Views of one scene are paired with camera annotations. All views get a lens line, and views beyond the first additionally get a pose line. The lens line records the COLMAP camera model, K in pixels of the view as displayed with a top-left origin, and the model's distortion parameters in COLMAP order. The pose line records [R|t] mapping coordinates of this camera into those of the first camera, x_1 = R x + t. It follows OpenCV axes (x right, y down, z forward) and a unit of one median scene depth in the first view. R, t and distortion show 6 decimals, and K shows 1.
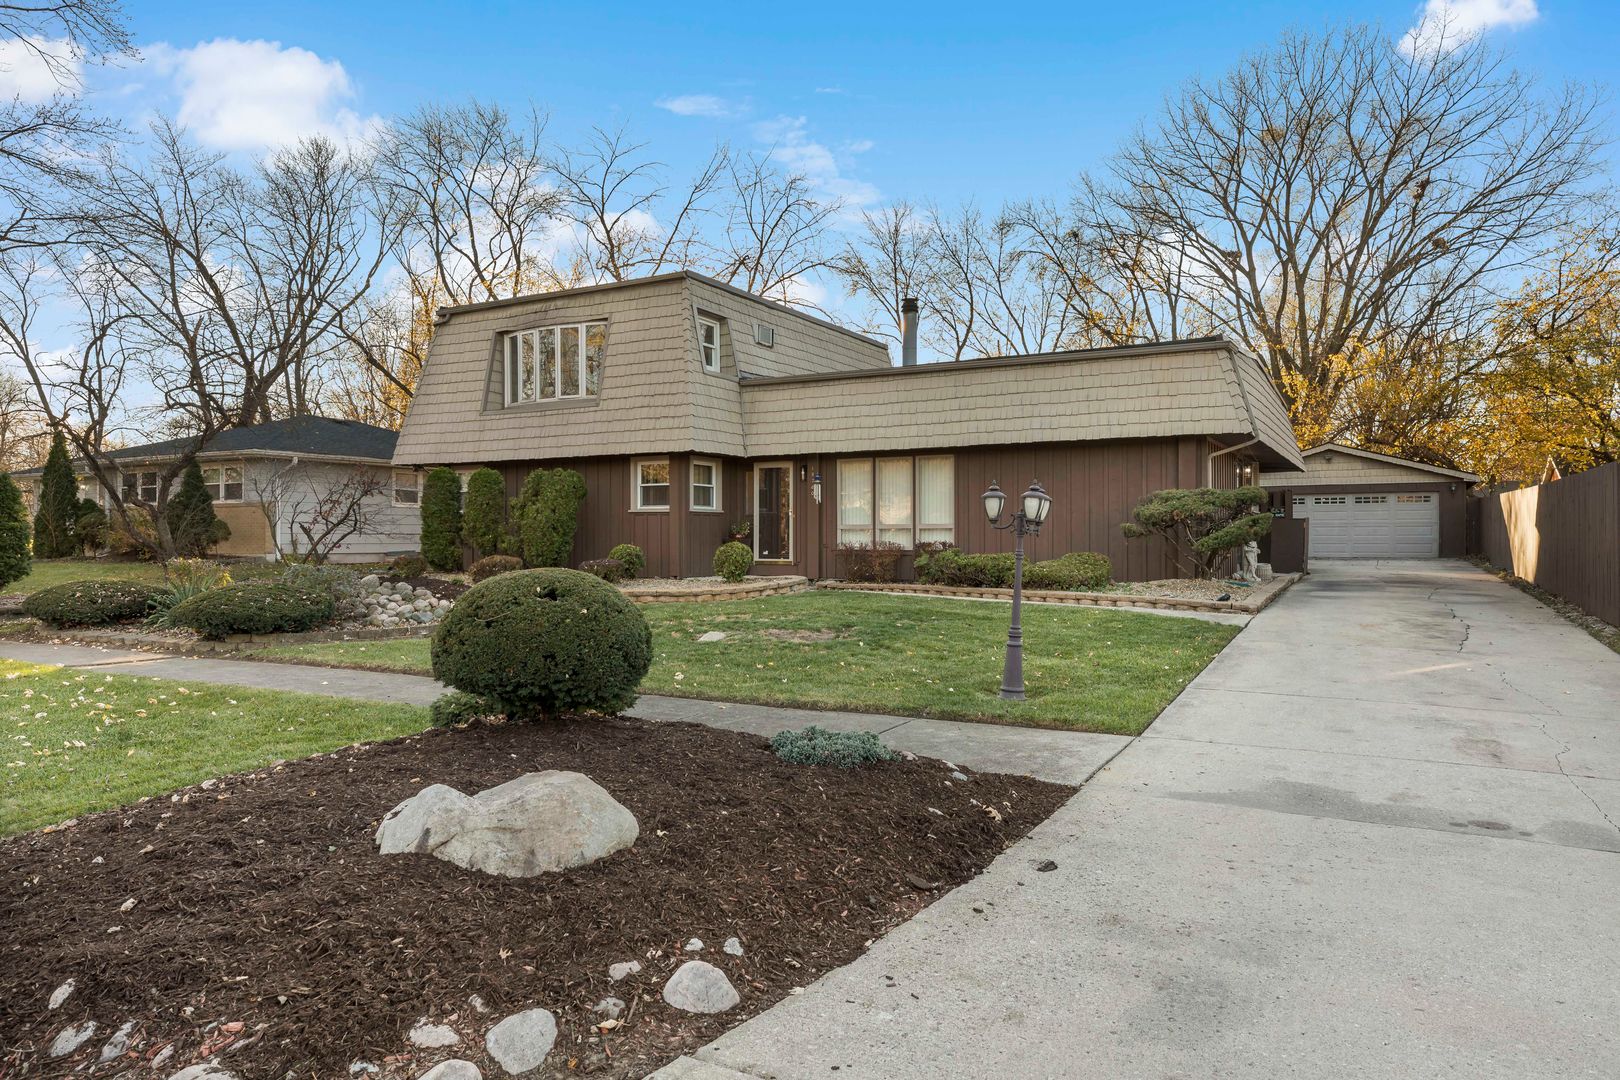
lens RADIAL K [[1033.7, 0, 808.7], [0, 1033.7, 536.7], [0, 0, 1]] dist [-0.001956, -0.001165]
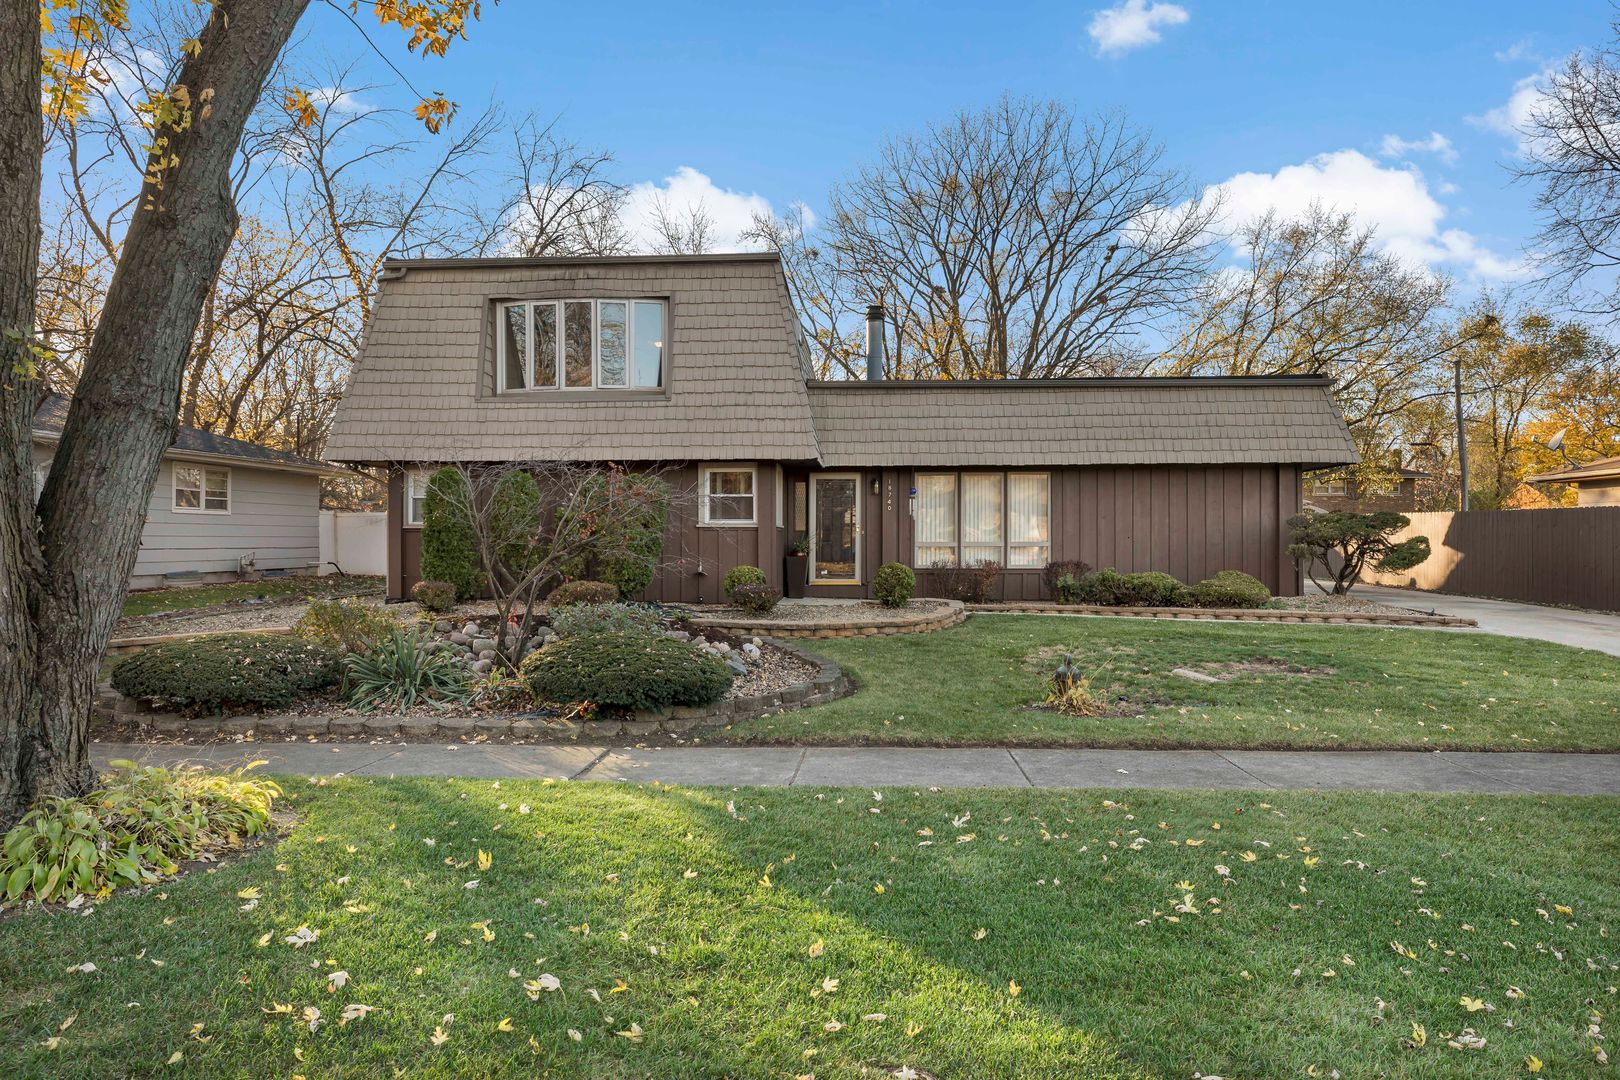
lens RADIAL K [[1033.7, 0, 807.6], [0, 1033.7, 541.2], [0, 0, 1]] dist [-0.001956, -0.001165]
pose [[0.902192, 0.000953, 0.431334, -0.464350], [-0.000306, 0.999999, -0.001568, -0.010756], [-0.431335, 0.001283, 0.902191, 0.193248]]
